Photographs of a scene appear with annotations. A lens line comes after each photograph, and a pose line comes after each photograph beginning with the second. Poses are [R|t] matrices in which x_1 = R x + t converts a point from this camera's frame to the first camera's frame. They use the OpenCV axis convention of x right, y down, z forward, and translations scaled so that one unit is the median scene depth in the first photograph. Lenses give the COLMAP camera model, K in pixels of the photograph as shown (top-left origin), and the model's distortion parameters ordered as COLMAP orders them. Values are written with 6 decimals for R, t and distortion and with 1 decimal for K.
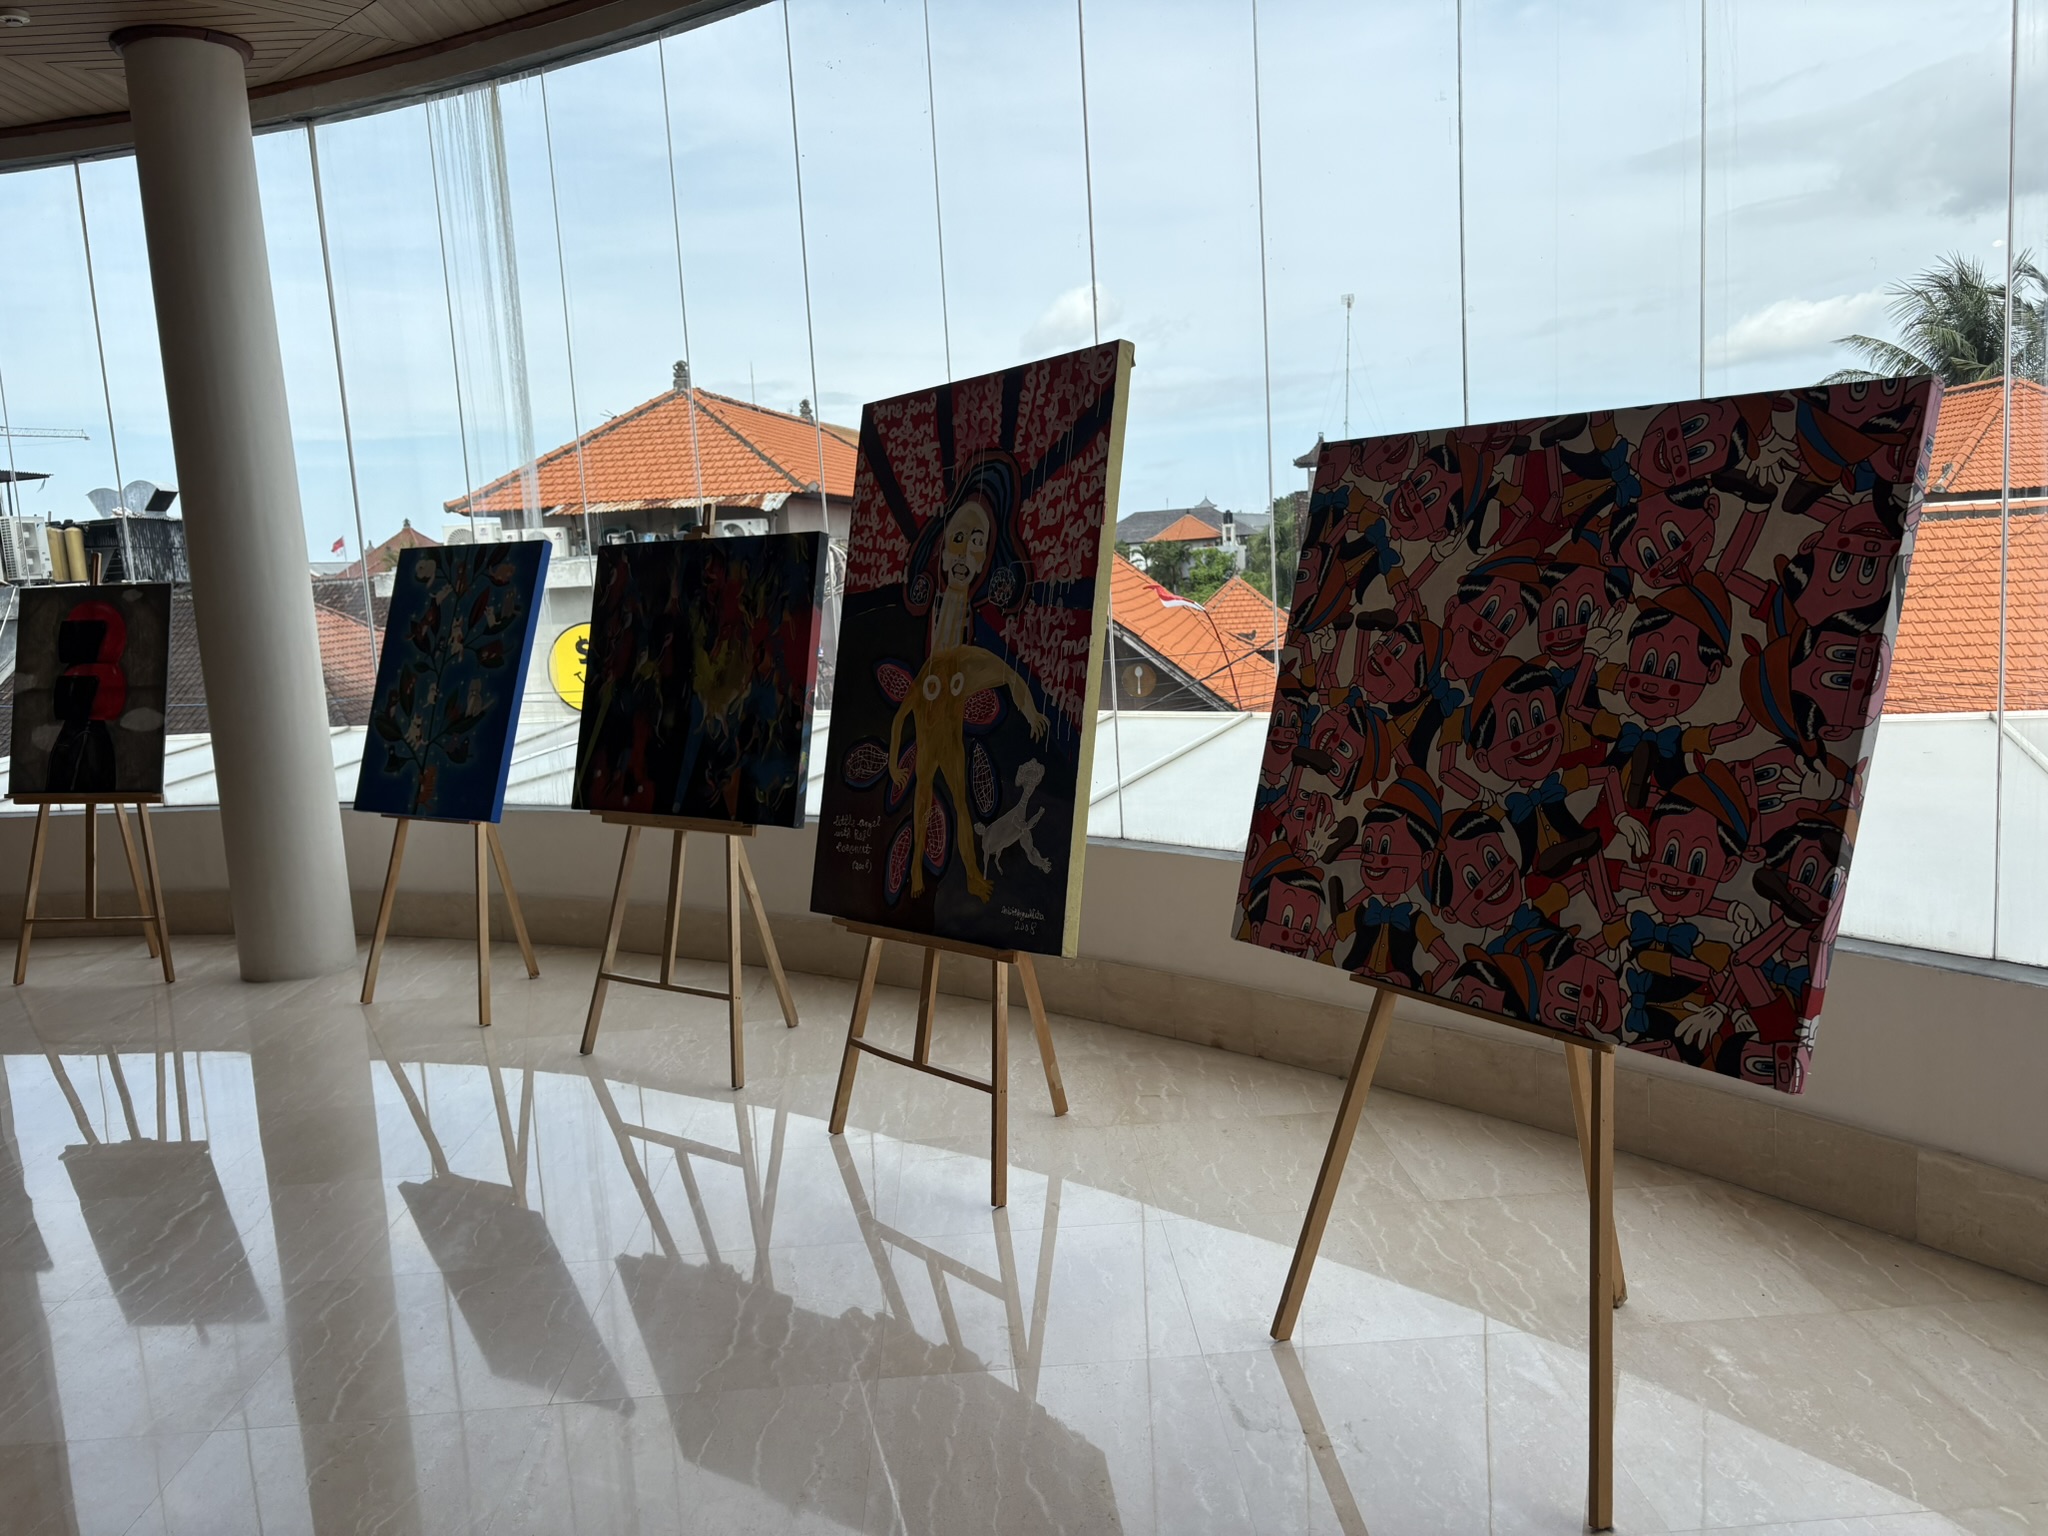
lens RADIAL K [[1553.8, 0, 1030.3], [0, 1553.8, 766.9], [0, 0, 1]] dist [0.031947, -0.012375]
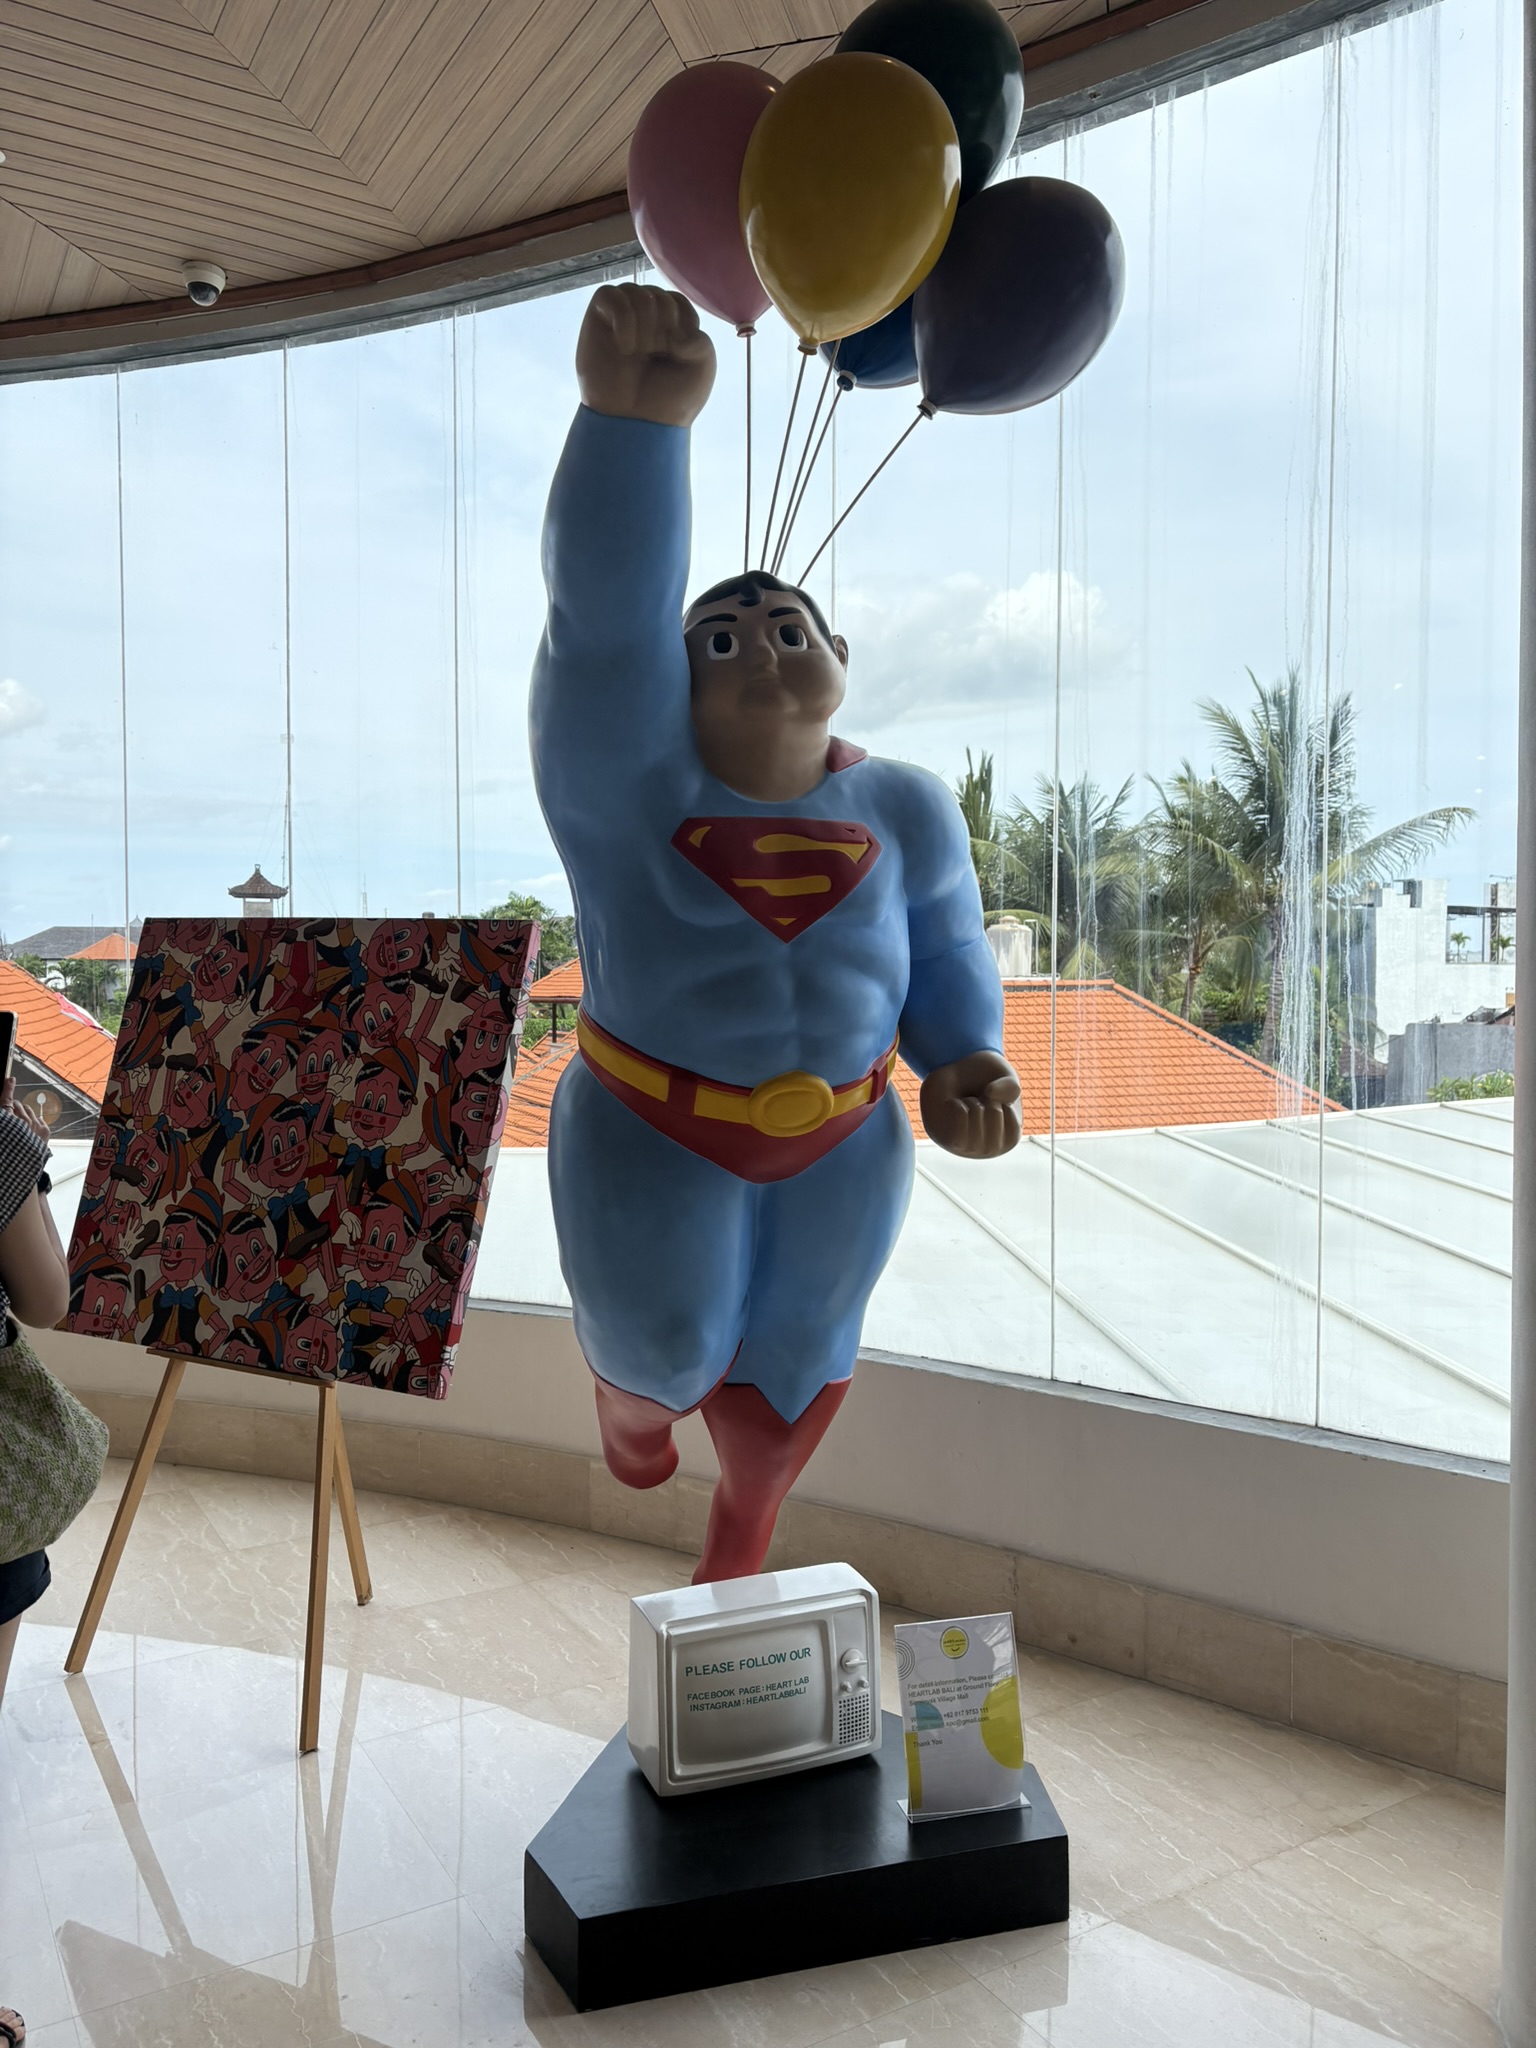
lens RADIAL K [[1553.8, 0, 749.7], [0, 1553.8, 1028.2], [0, 0, 1]] dist [0.031947, -0.012375]
pose [[0.882808, 0.044488, 0.467622, 0.040341], [0.007285, 0.994089, -0.108327, 0.020092], [-0.469677, 0.099038, 0.877266, -0.354207]]
